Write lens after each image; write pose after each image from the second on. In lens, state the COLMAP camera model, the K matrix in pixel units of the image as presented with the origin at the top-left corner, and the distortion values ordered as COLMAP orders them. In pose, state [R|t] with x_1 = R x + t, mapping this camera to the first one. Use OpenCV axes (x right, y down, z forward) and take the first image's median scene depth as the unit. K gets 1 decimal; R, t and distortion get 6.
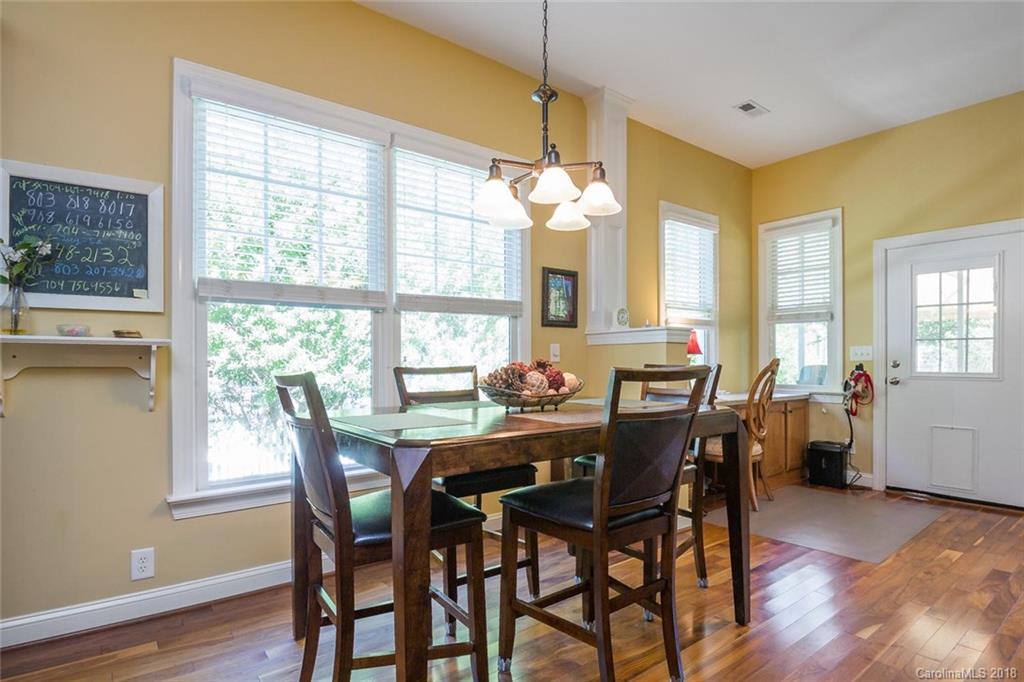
lens RADIAL K [[518.1, 0, 510.8], [0, 518.1, 362.8], [0, 0, 1]] dist [0.001919, -0.021598]
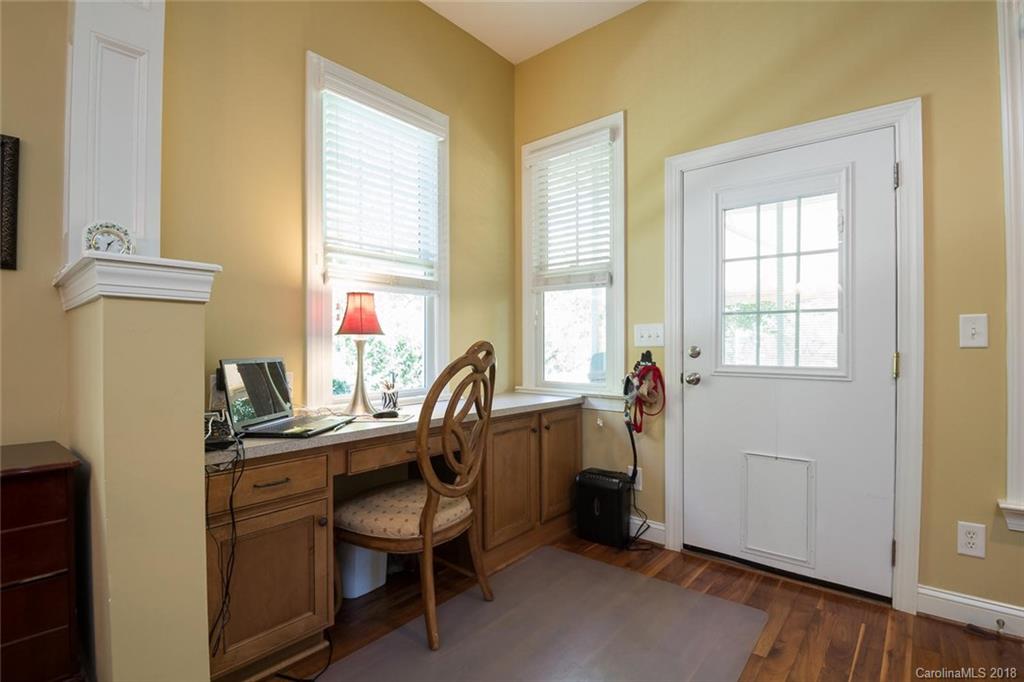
lens RADIAL K [[477.6, 0, 512.0], [0, 477.6, 341.0], [0, 0, 1]] dist [0.002234, -0.015319]
pose [[0.975201, 0.005993, 0.221242, 0.388085], [-0.003567, 0.999929, -0.011366, -0.003647], [-0.221294, 0.010295, 0.975153, 0.465642]]
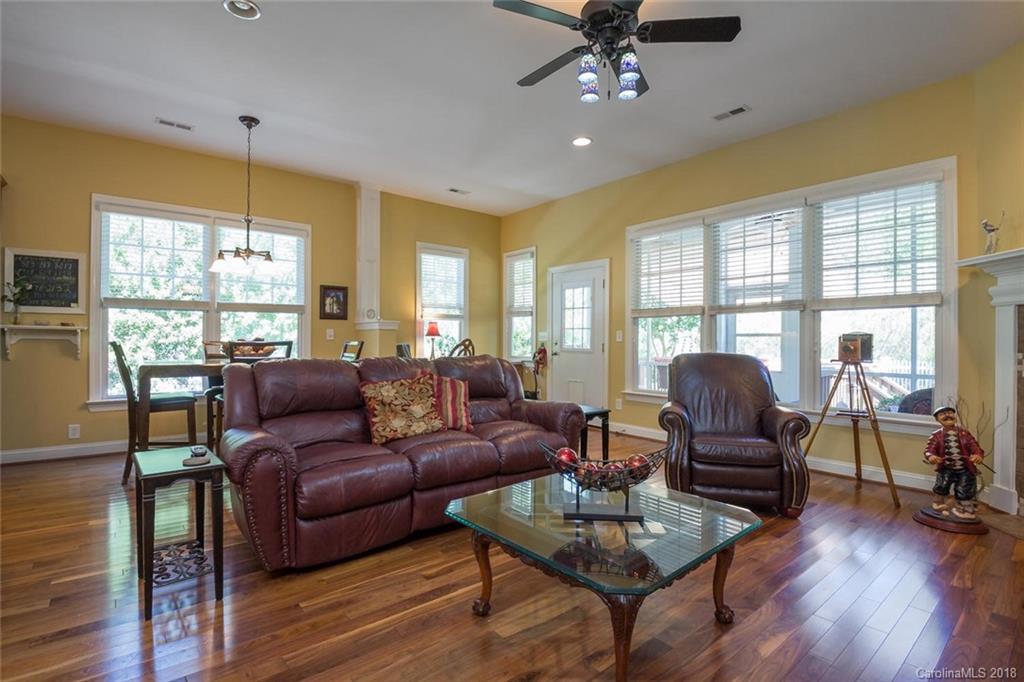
lens RADIAL K [[491.1, 0, 512.0], [0, 491.1, 341.0], [0, 0, 1]] dist [-0.002933, -0.018504]
pose [[0.999522, 0.009100, 0.029533, 0.546032], [-0.009012, 0.999955, -0.003094, 0.002267], [-0.029560, 0.002826, 0.999559, -0.557873]]
